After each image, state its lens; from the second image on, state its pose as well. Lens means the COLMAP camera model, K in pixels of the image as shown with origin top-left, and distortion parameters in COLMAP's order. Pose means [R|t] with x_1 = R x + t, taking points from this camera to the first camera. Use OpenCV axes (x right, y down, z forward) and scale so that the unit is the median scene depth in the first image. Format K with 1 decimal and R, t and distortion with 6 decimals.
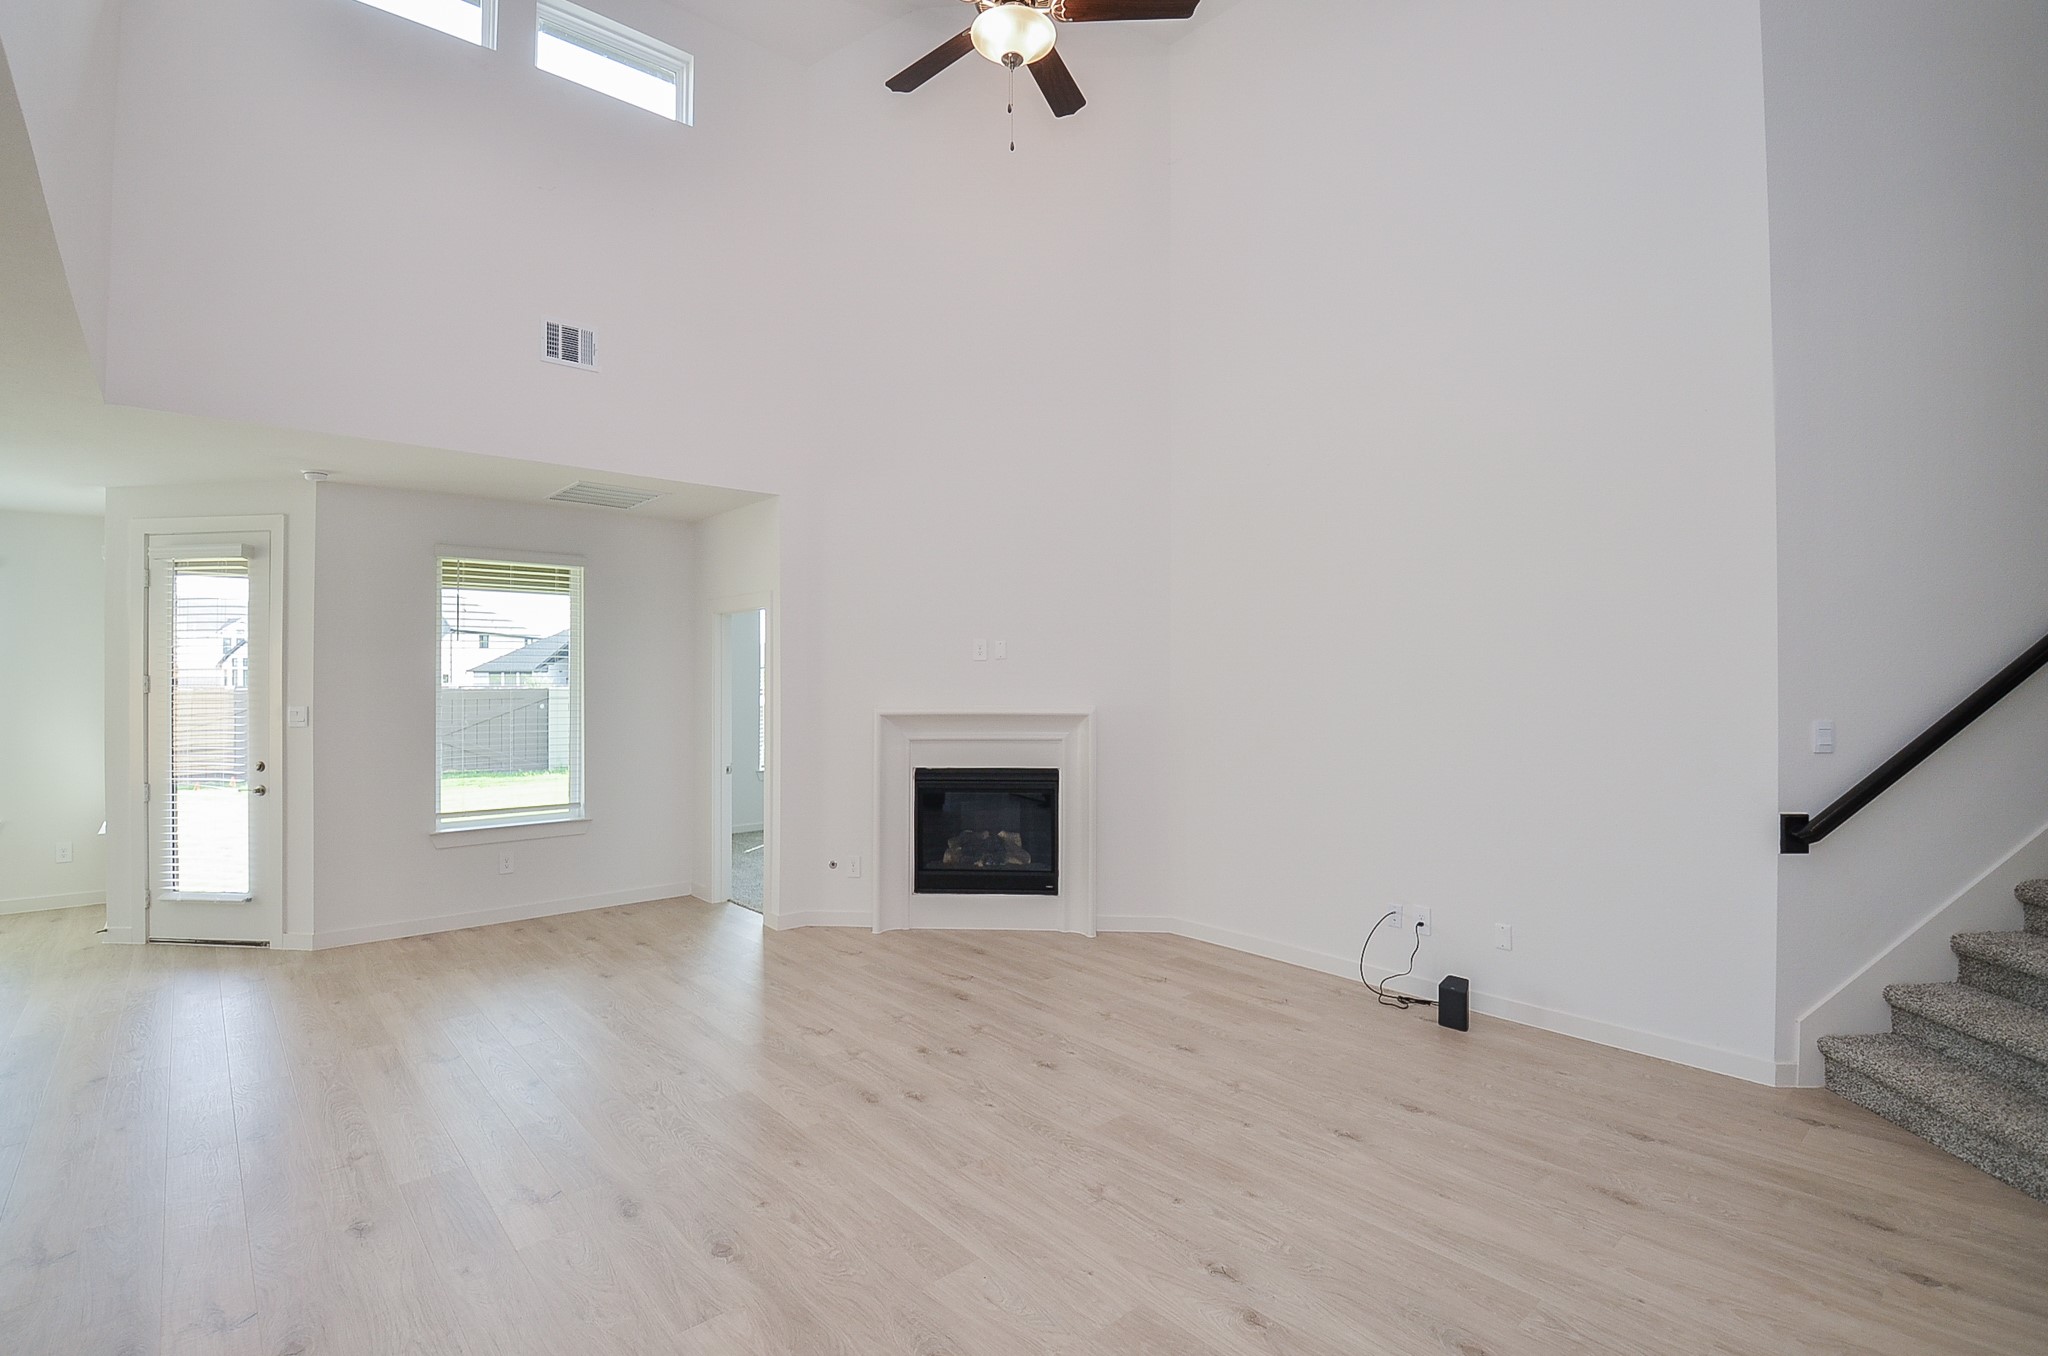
lens RADIAL K [[934.3, 0, 995.2], [0, 934.3, 672.9], [0, 0, 1]] dist [0.015990, -0.024395]
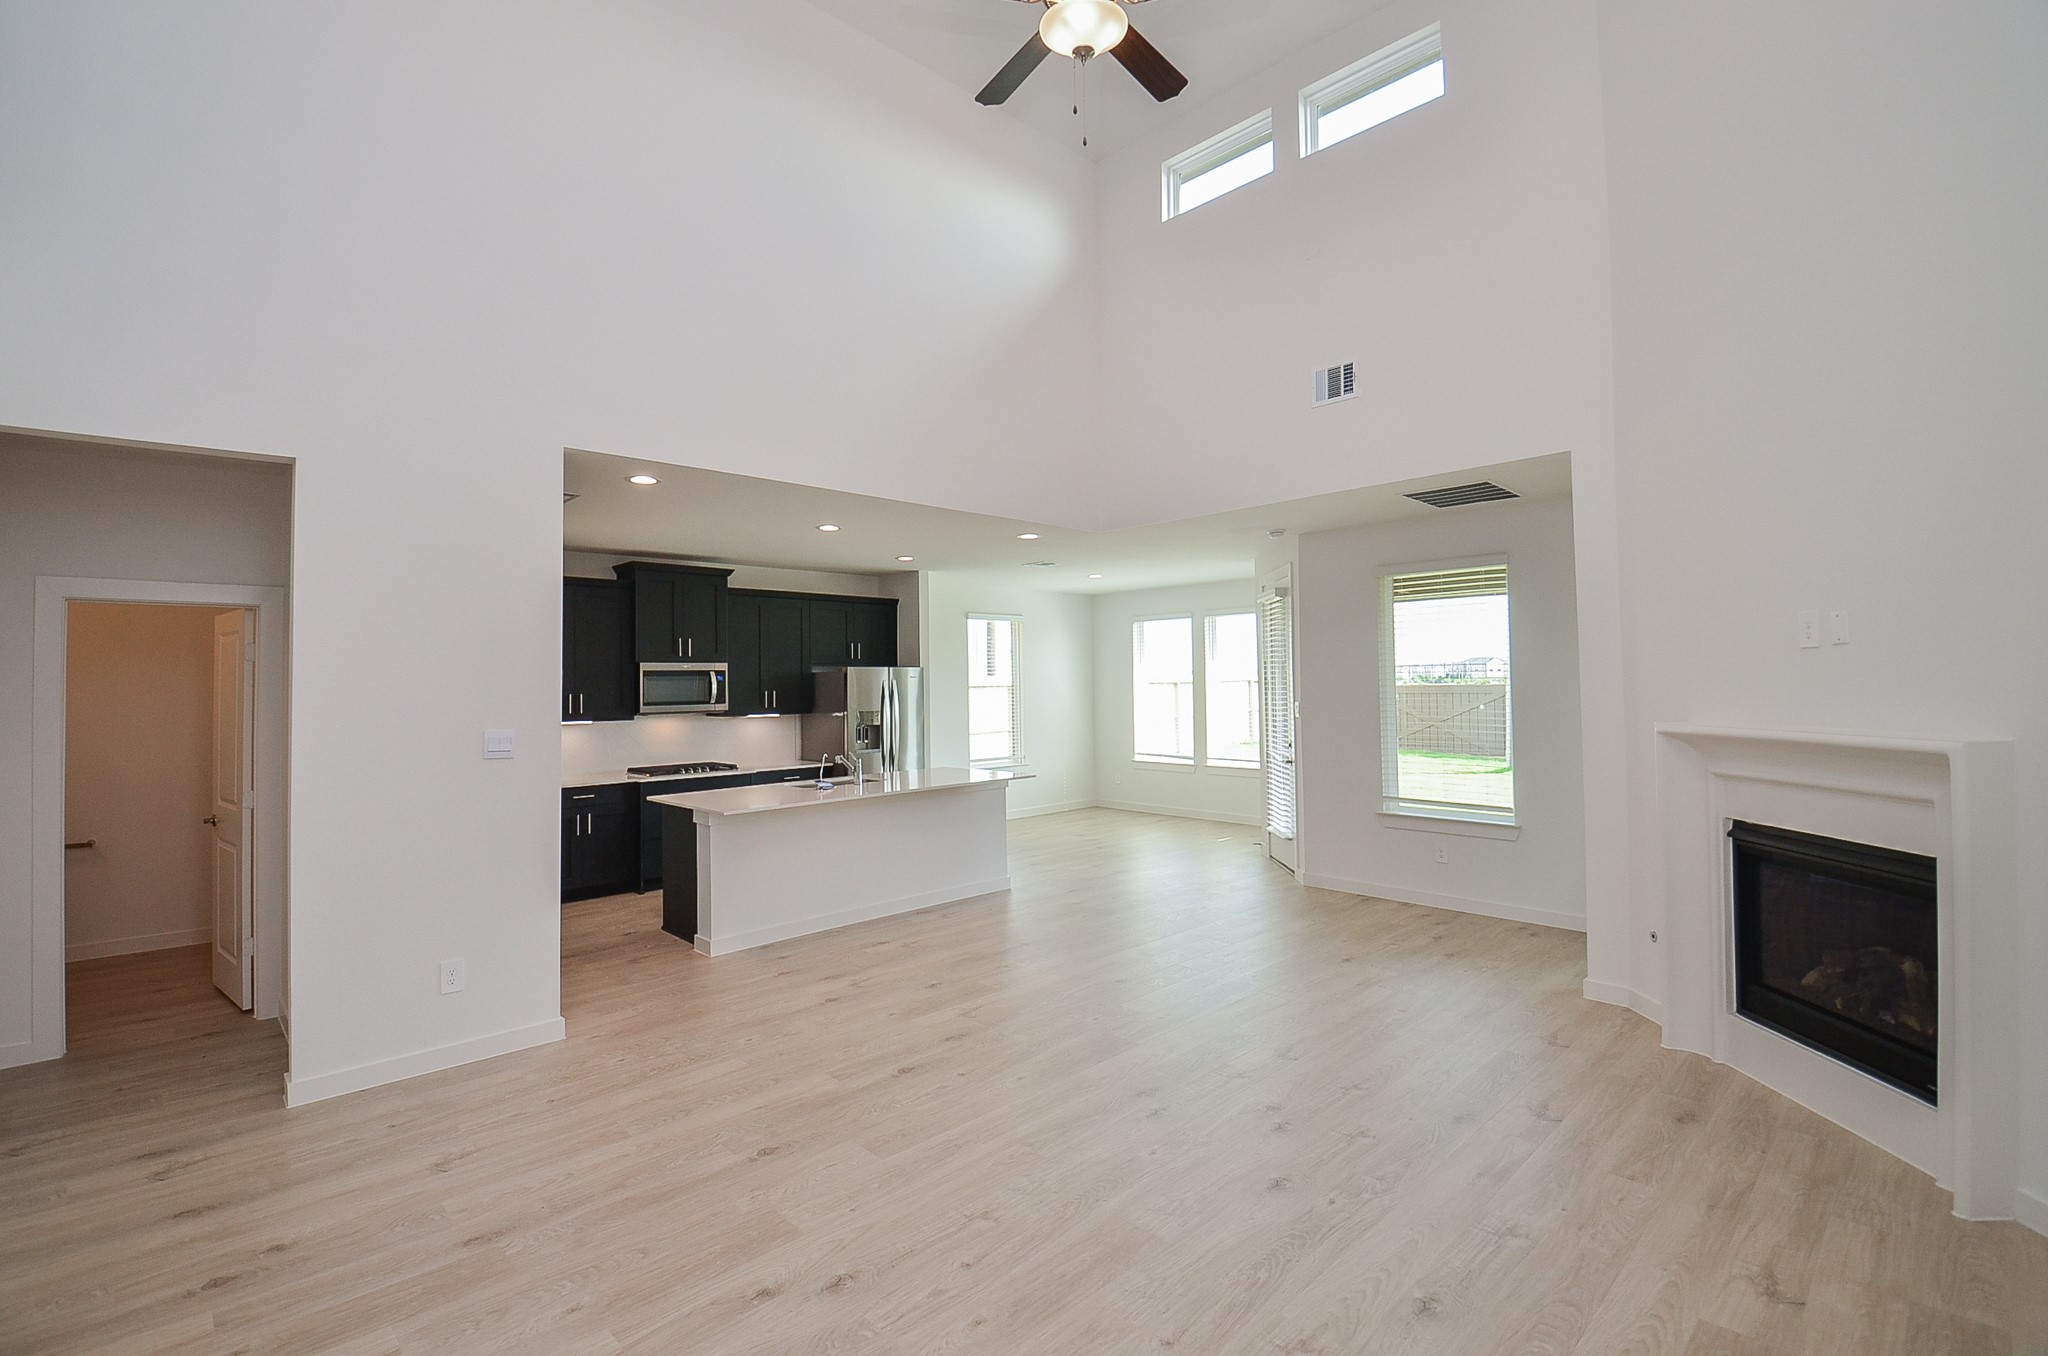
lens RADIAL K [[923.4, 0, 1013.5], [0, 923.4, 650.0], [0, 0, 1]] dist [0.005155, -0.017668]
pose [[0.053604, -0.034394, -0.997970, 0.578560], [0.019915, 0.999245, -0.033369, -0.003371], [0.998364, -0.018086, 0.054248, 0.522273]]
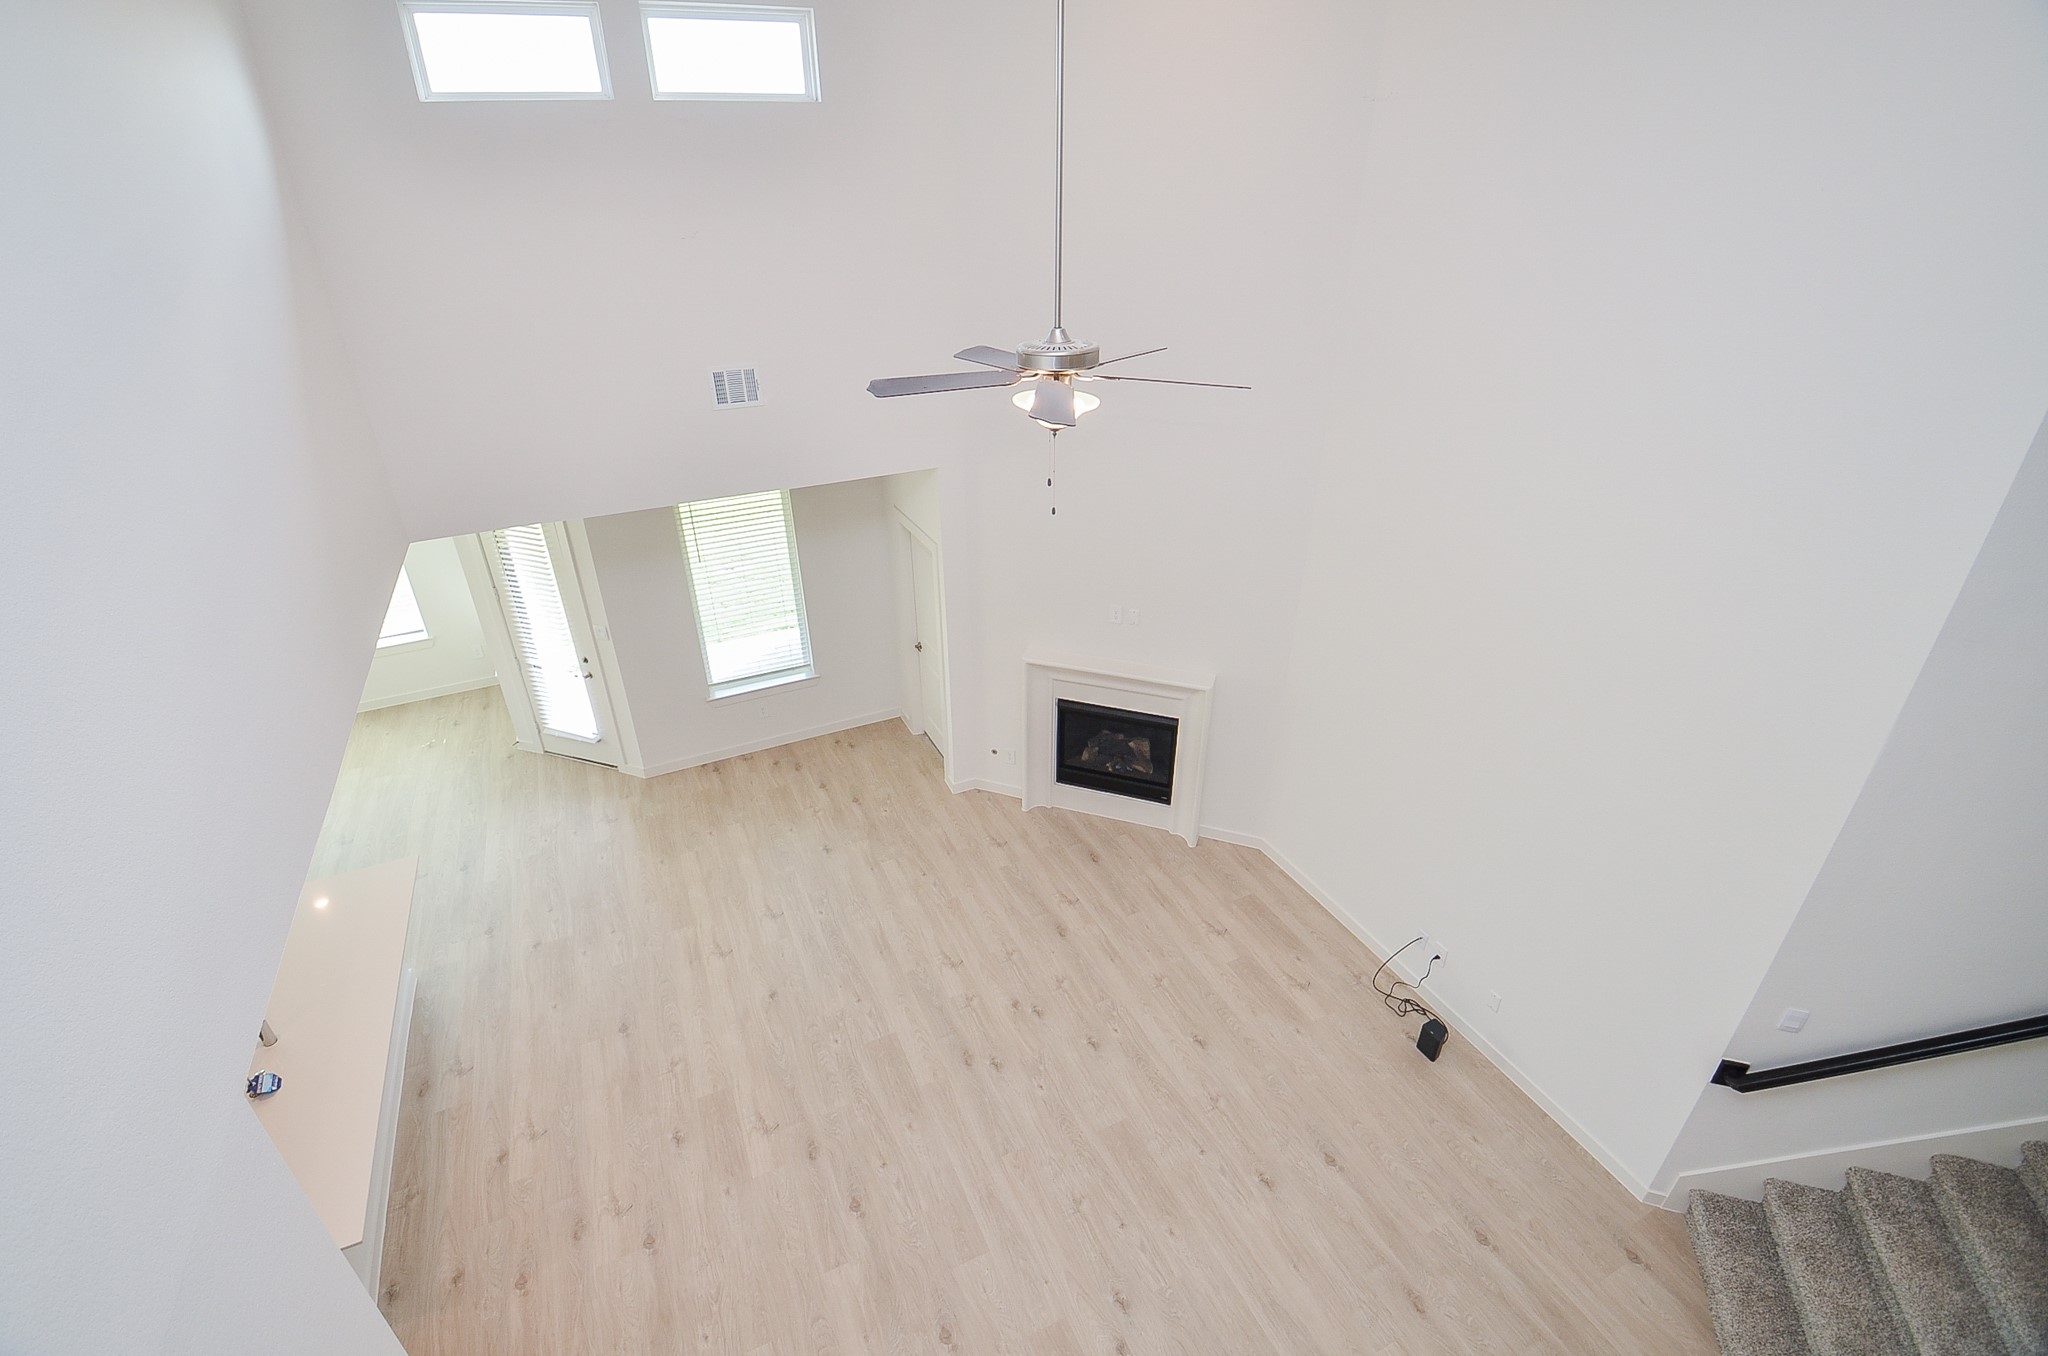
lens RADIAL K [[916.3, 0, 1010.6], [0, 916.3, 651.8], [0, 0, 1]] dist [0.036074, -0.041081]
pose [[0.963110, 0.115336, -0.243140, 0.145989], [0.014587, 0.879798, 0.475124, -0.553508], [0.268713, -0.461143, 0.845660, 0.029643]]
